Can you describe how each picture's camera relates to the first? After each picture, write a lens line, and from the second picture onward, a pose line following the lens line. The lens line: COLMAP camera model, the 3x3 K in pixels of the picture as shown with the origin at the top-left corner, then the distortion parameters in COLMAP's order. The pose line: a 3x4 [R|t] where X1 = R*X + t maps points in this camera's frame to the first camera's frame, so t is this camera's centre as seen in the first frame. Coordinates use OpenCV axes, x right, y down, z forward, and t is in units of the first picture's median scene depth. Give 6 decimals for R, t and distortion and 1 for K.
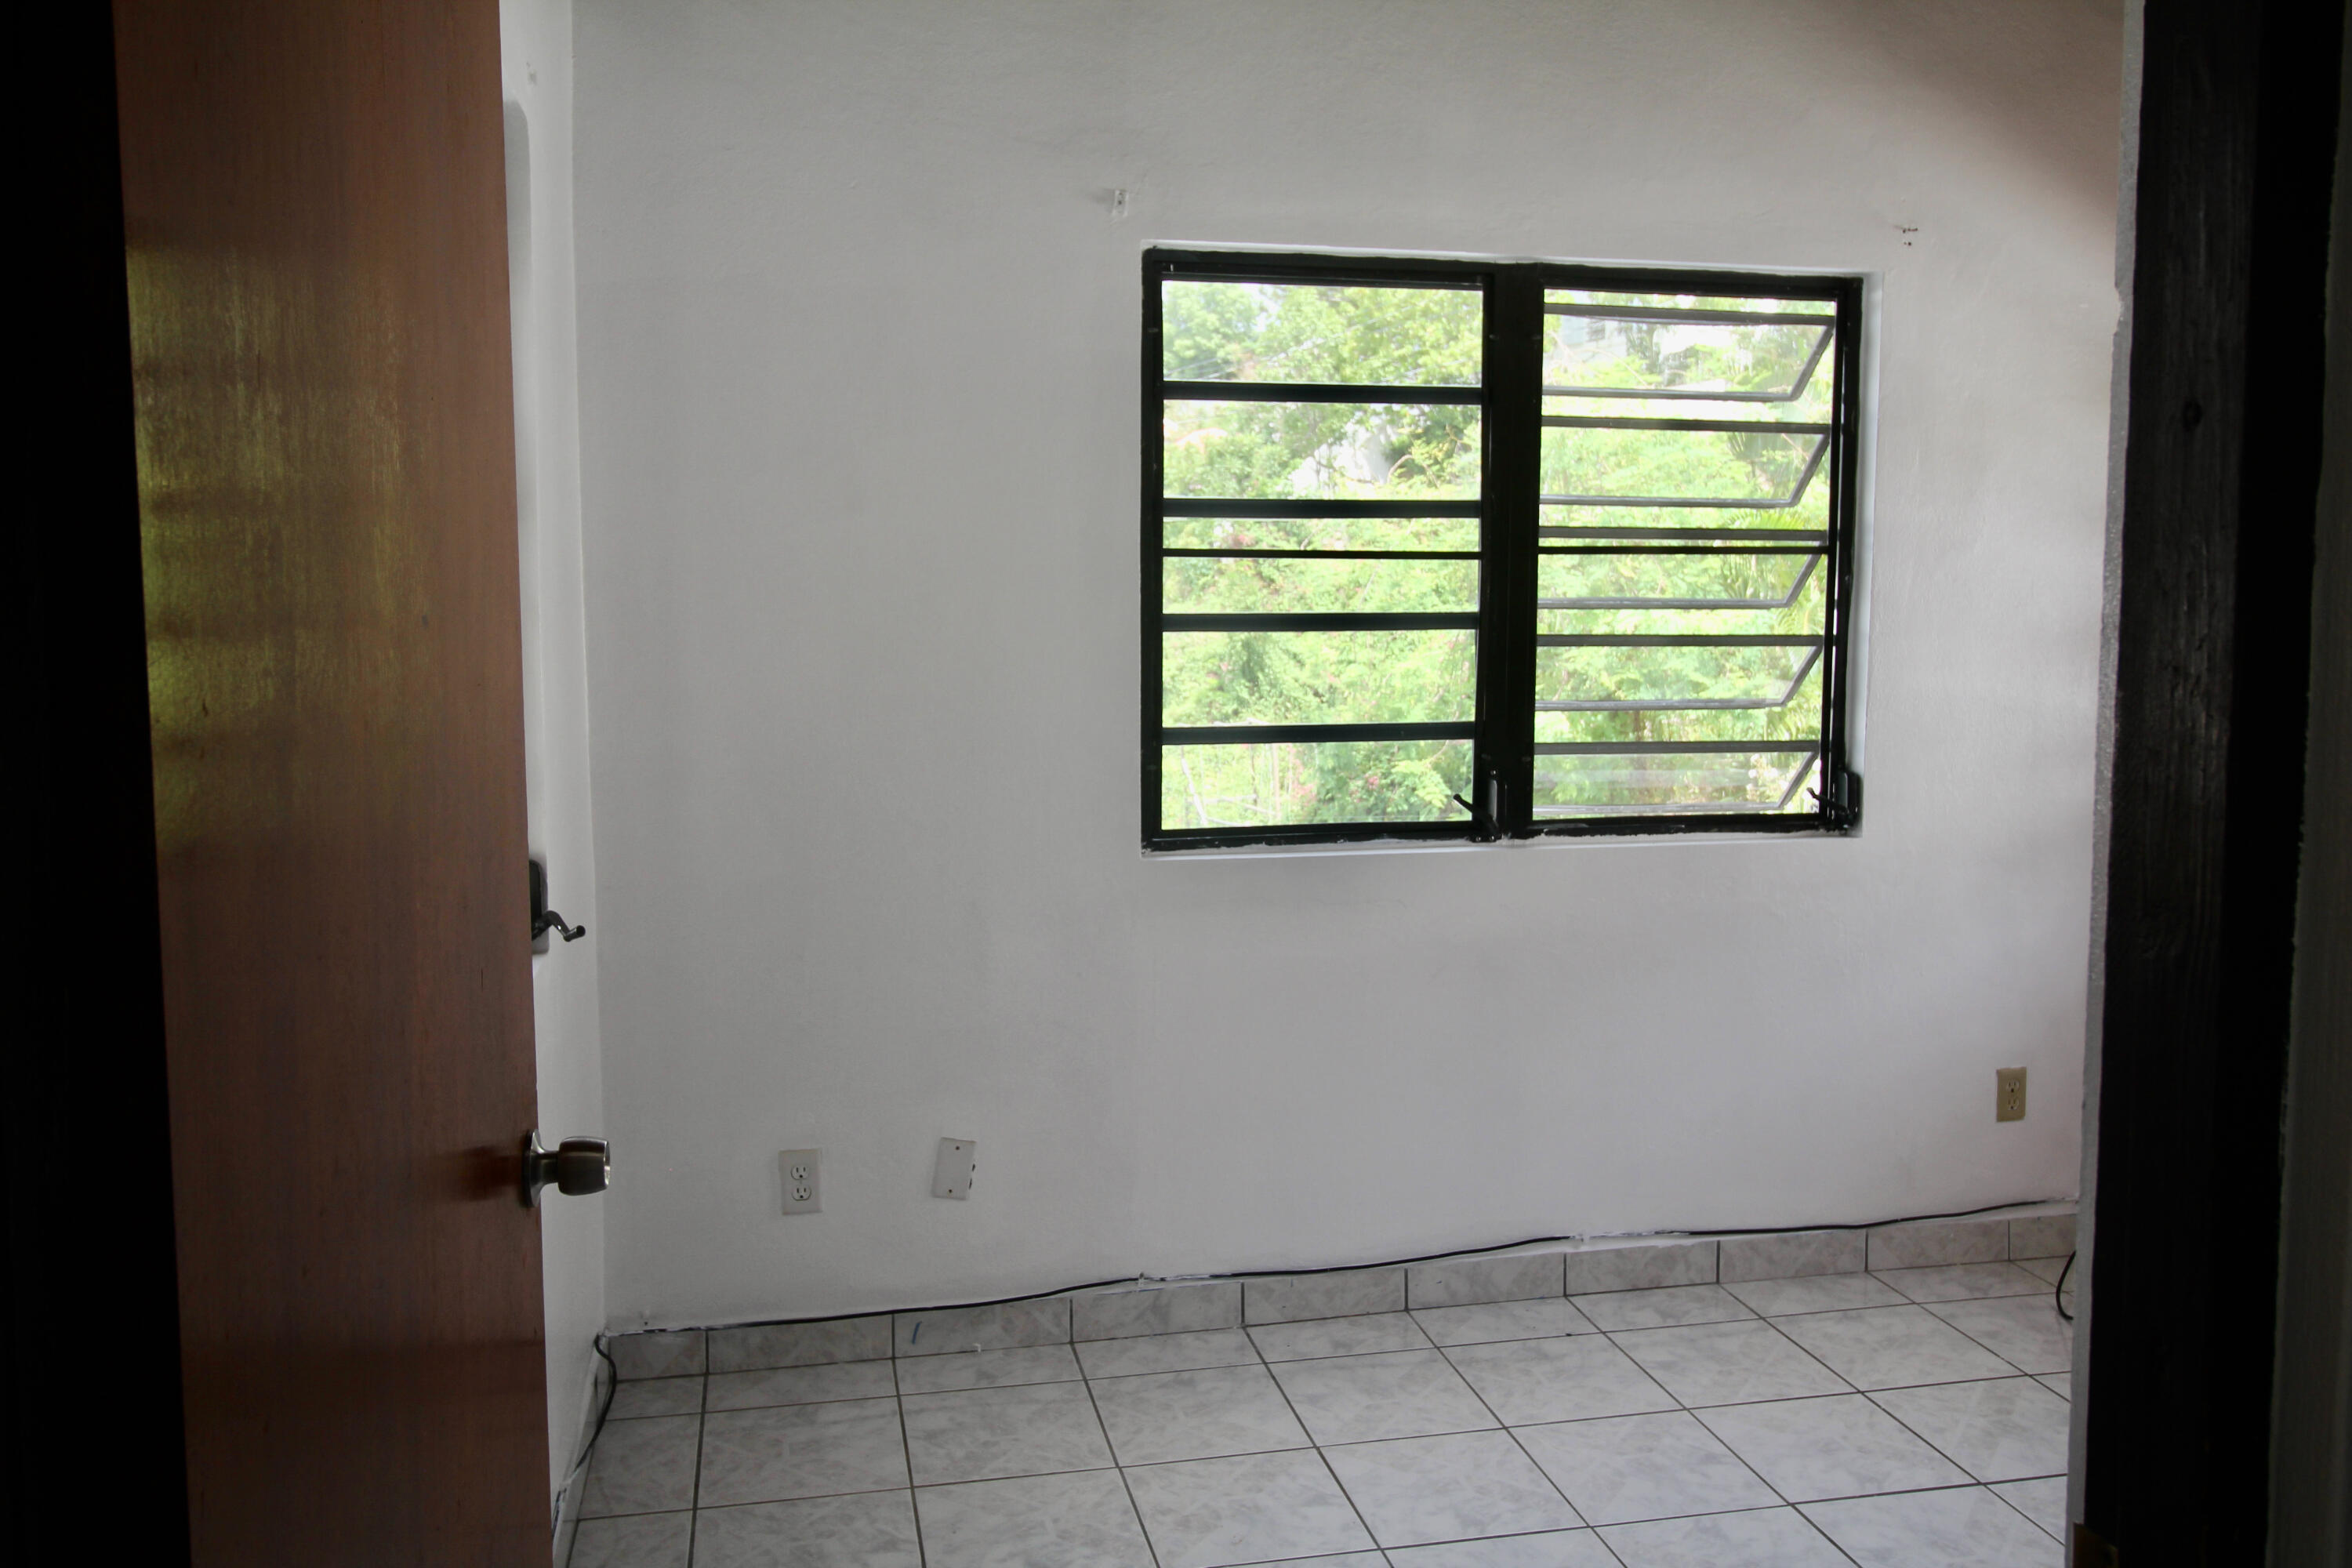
lens RADIAL K [[1835.6, 0, 1169.5], [0, 1835.6, 764.2], [0, 0, 1]] dist [0.009272, -0.004345]
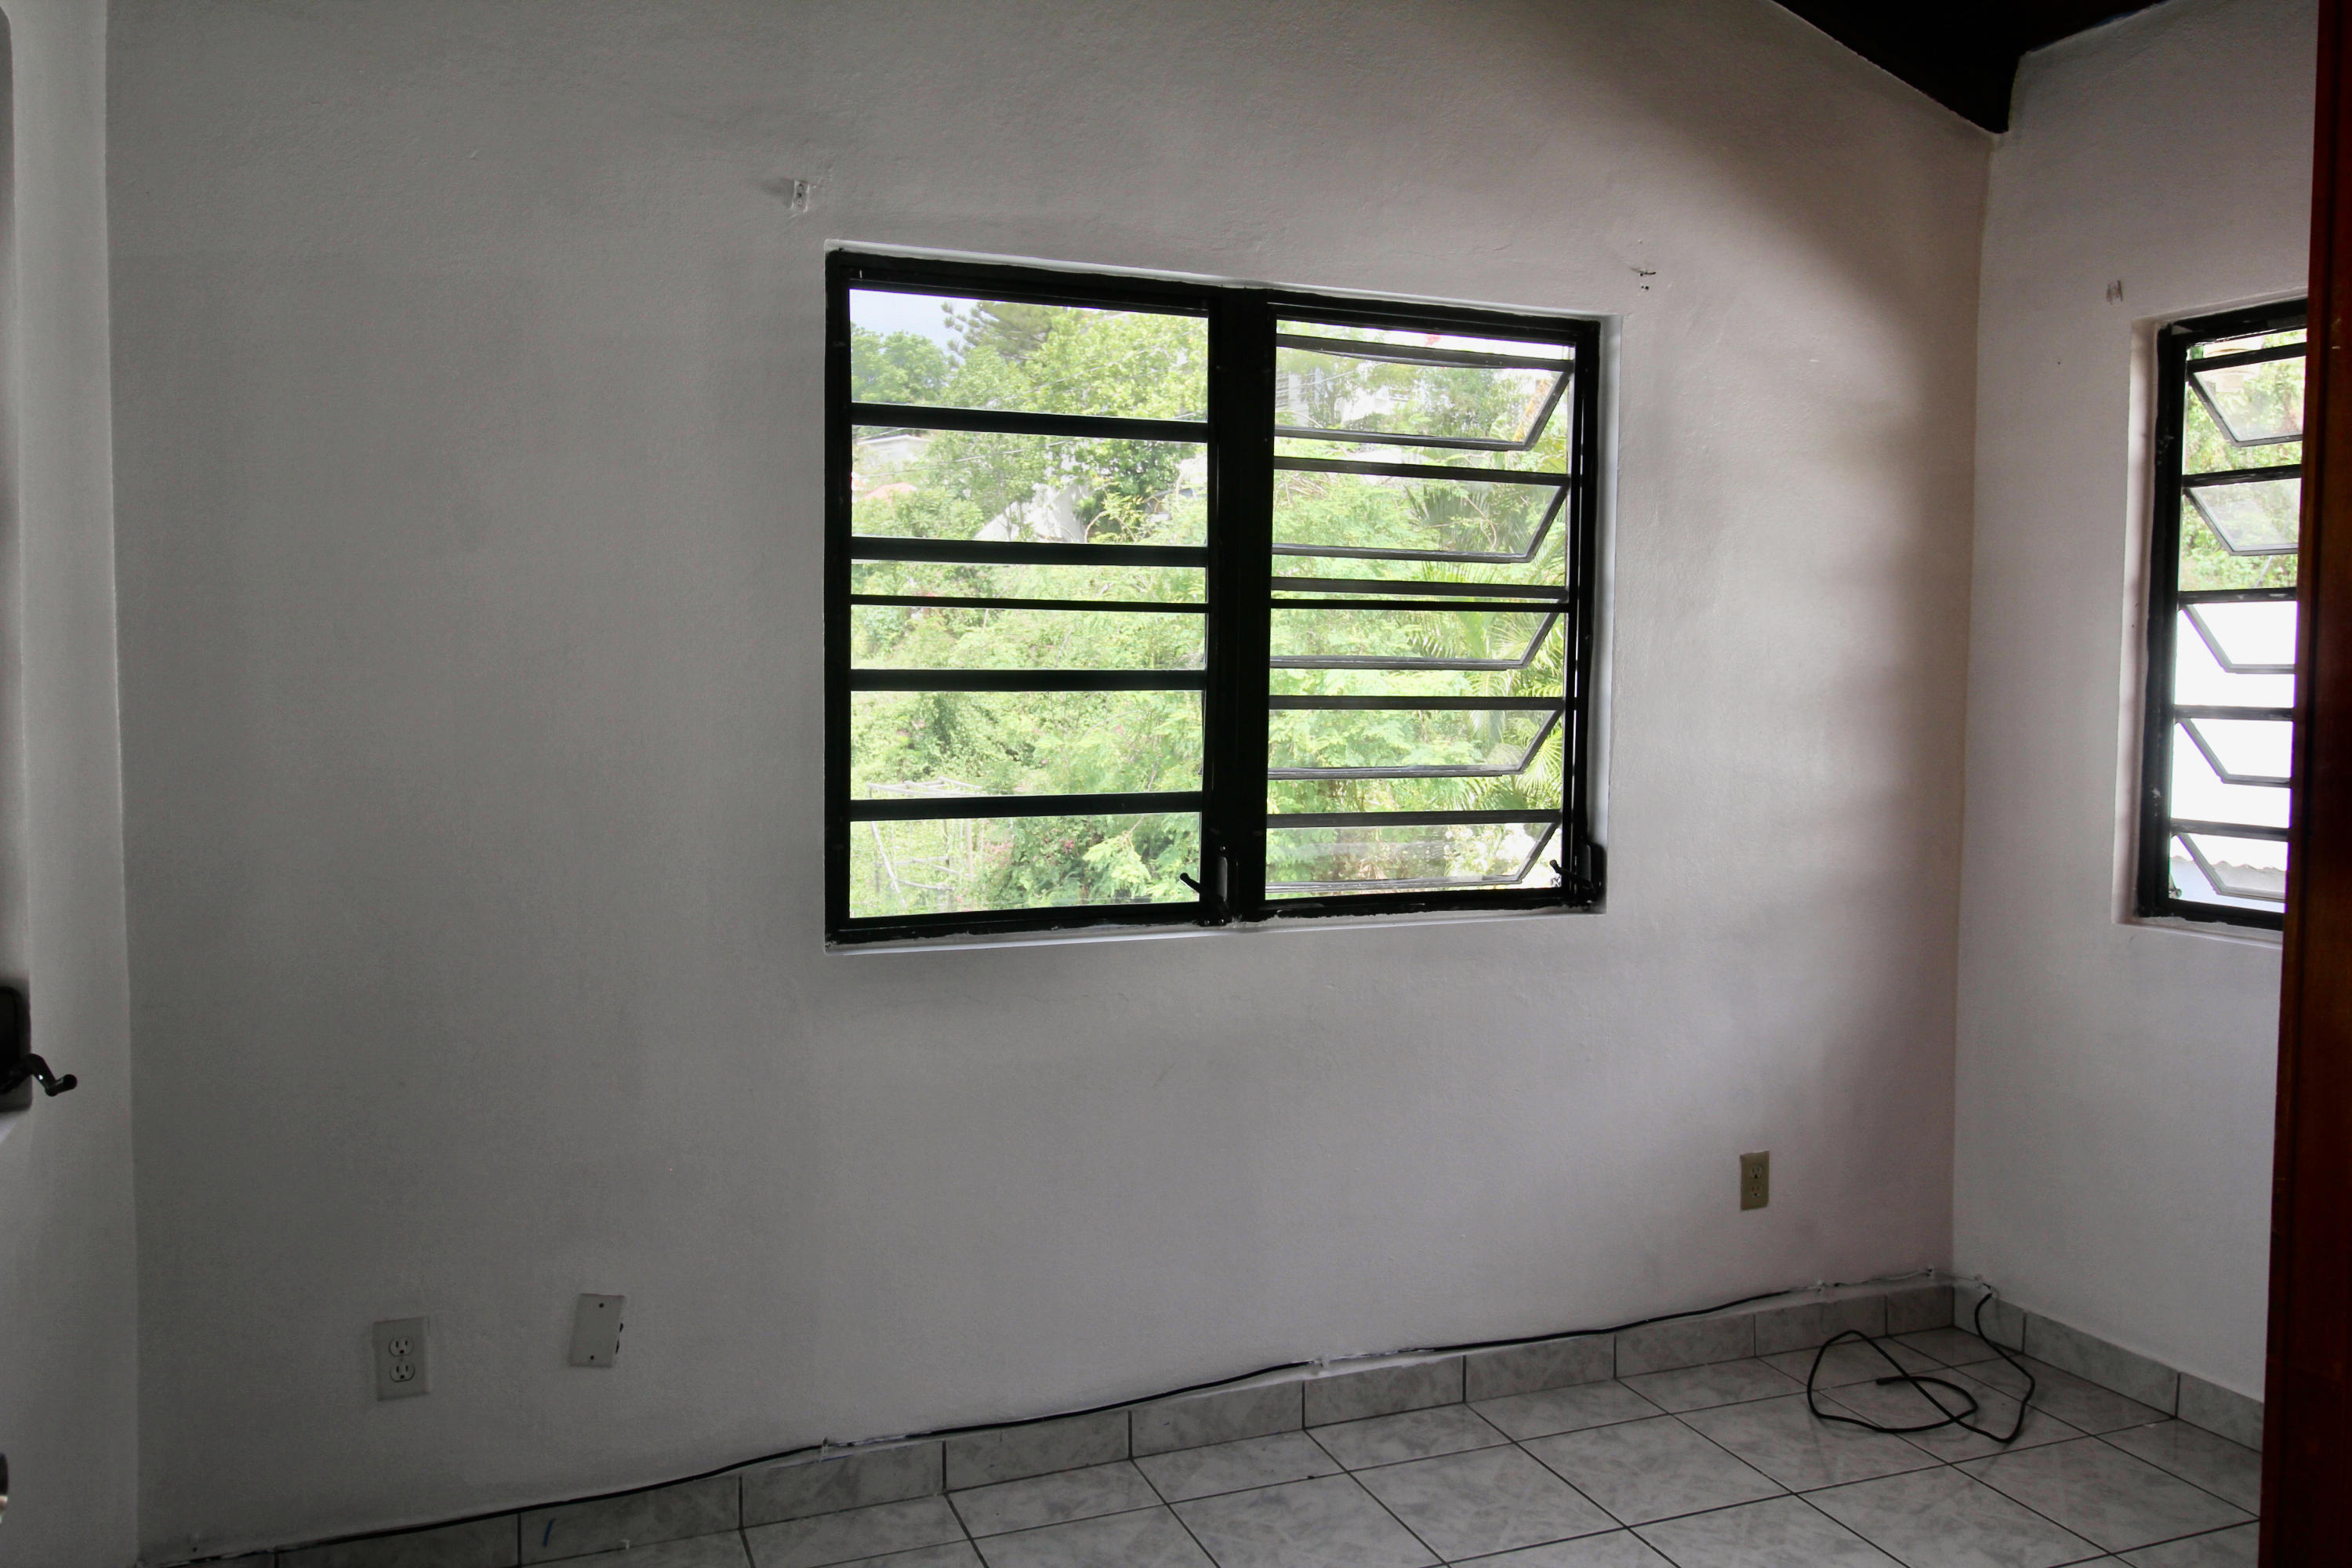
lens RADIAL K [[1835.6, 0, 1169.5], [0, 1835.6, 764.2], [0, 0, 1]] dist [0.009272, -0.004345]
pose [[0.985892, -0.000780, 0.167382, -0.000197], [0.005928, 0.999524, -0.030260, -0.009723], [-0.167278, 0.030825, 0.985428, 0.115037]]
